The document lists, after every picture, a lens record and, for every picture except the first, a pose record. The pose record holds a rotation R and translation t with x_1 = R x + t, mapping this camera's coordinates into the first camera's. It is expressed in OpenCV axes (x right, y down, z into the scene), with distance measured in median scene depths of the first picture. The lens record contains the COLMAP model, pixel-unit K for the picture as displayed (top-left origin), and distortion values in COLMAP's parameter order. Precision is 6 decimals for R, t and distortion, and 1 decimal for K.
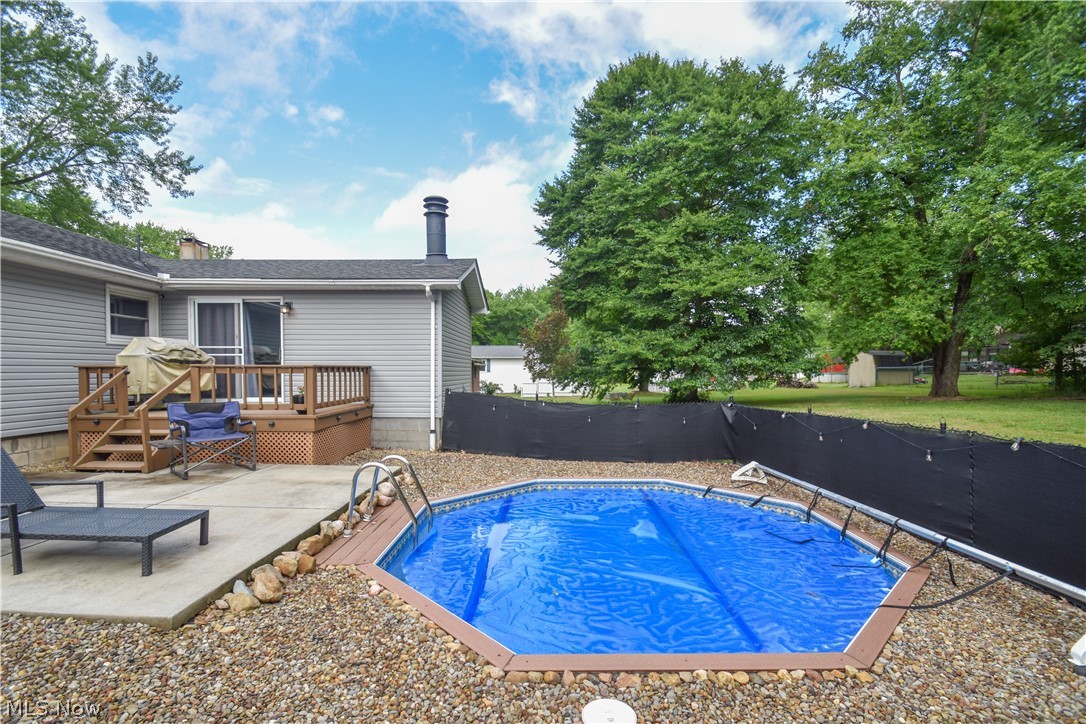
lens RADIAL K [[490.1, 0, 544.3], [0, 490.1, 382.3], [0, 0, 1]] dist [0.018787, -0.018647]
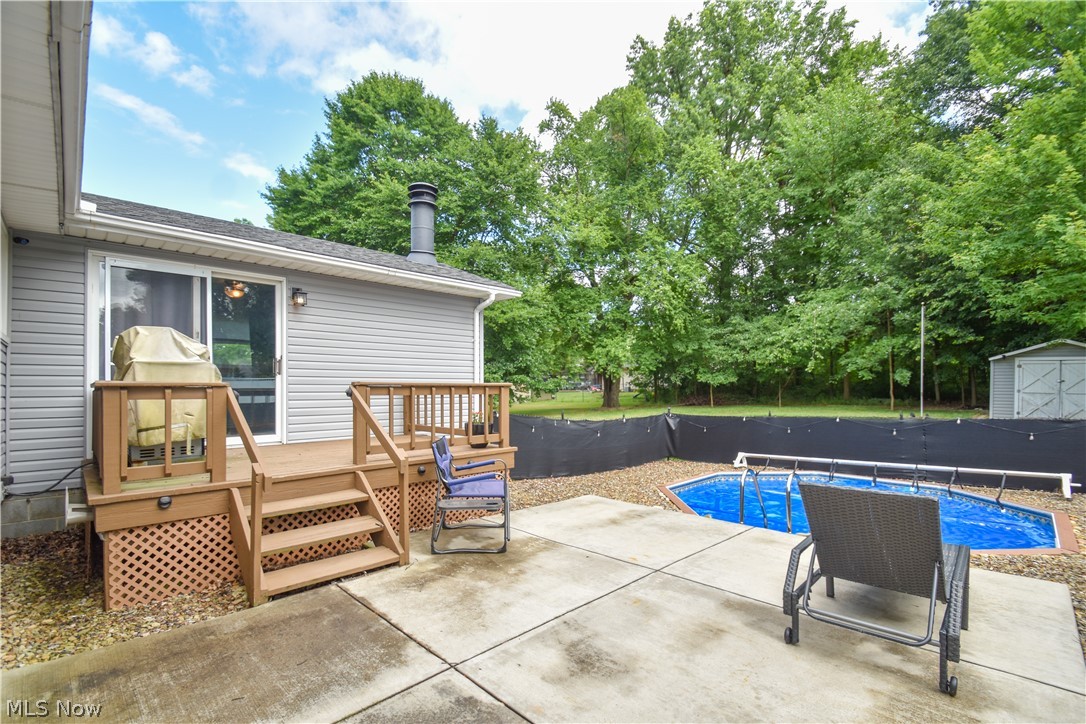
lens RADIAL K [[485.0, 0, 543.7], [0, 485.0, 381.1], [0, 0, 1]] dist [0.018496, -0.016611]
pose [[0.714265, 0.002950, 0.699869, -0.737141], [0.027486, 0.999101, -0.032263, -0.008367], [-0.699335, 0.042281, 0.713542, 0.306621]]
